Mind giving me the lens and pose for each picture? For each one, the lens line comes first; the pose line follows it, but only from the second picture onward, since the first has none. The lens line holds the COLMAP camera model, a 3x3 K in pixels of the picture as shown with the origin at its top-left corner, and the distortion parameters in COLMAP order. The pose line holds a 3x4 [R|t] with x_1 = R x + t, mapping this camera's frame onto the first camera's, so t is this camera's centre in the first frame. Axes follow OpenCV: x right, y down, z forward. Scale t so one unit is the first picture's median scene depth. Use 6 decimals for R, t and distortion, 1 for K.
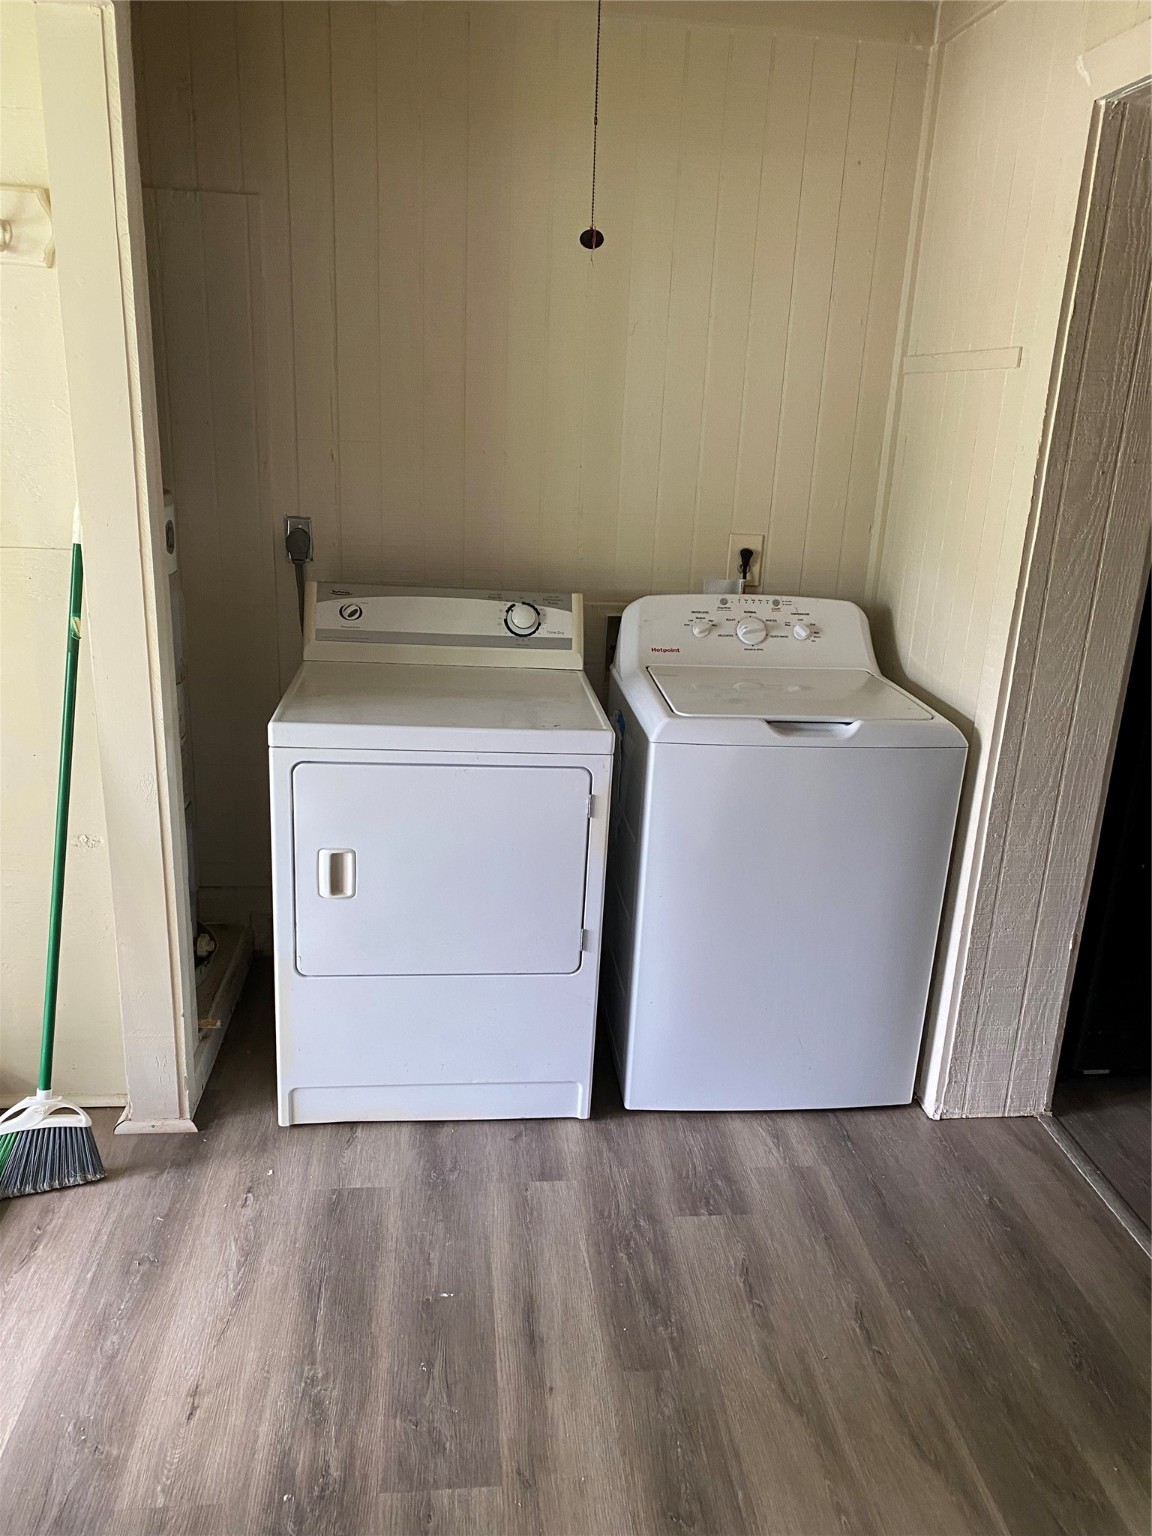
lens RADIAL K [[1201.7, 0, 584.0], [0, 1201.7, 784.7], [0, 0, 1]] dist [0.039457, -0.052582]
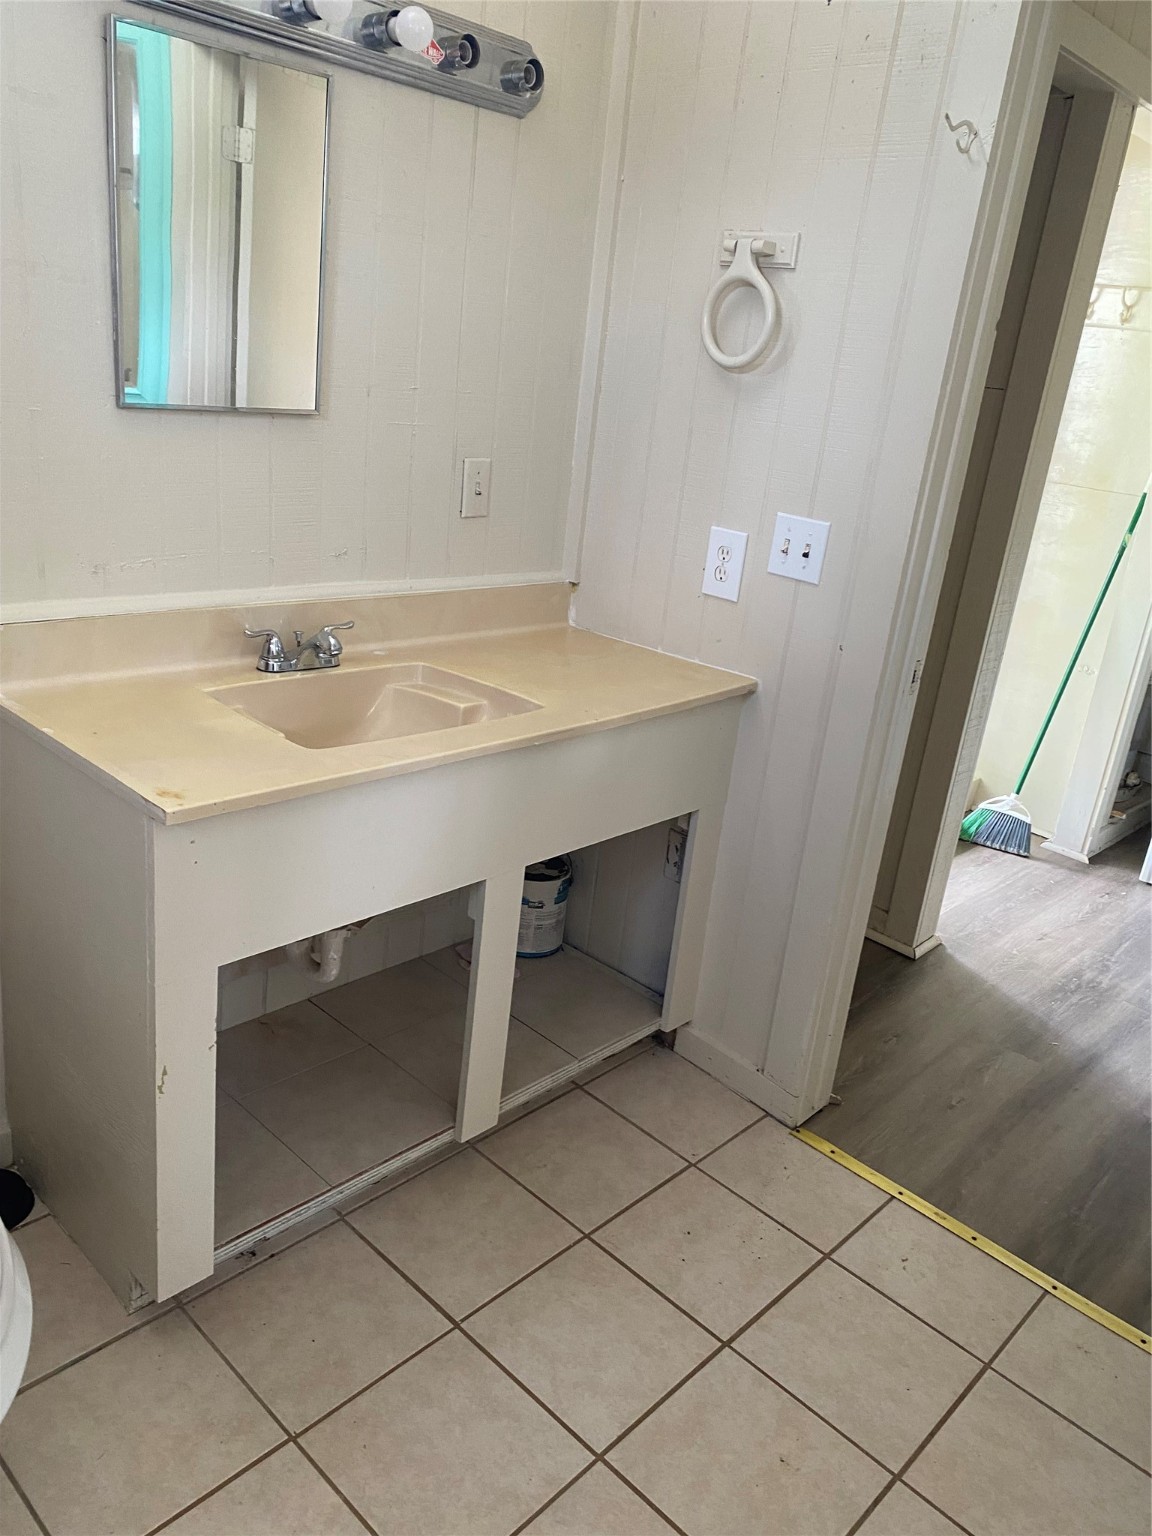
lens RADIAL K [[1201.7, 0, 584.0], [0, 1201.7, 784.7], [0, 0, 1]] dist [0.039457, -0.052582]
pose [[0.667941, 0.293151, -0.684045, 0.341443], [-0.309369, 0.945342, 0.103046, 0.255817], [0.676865, 0.142794, 0.722125, -0.716318]]
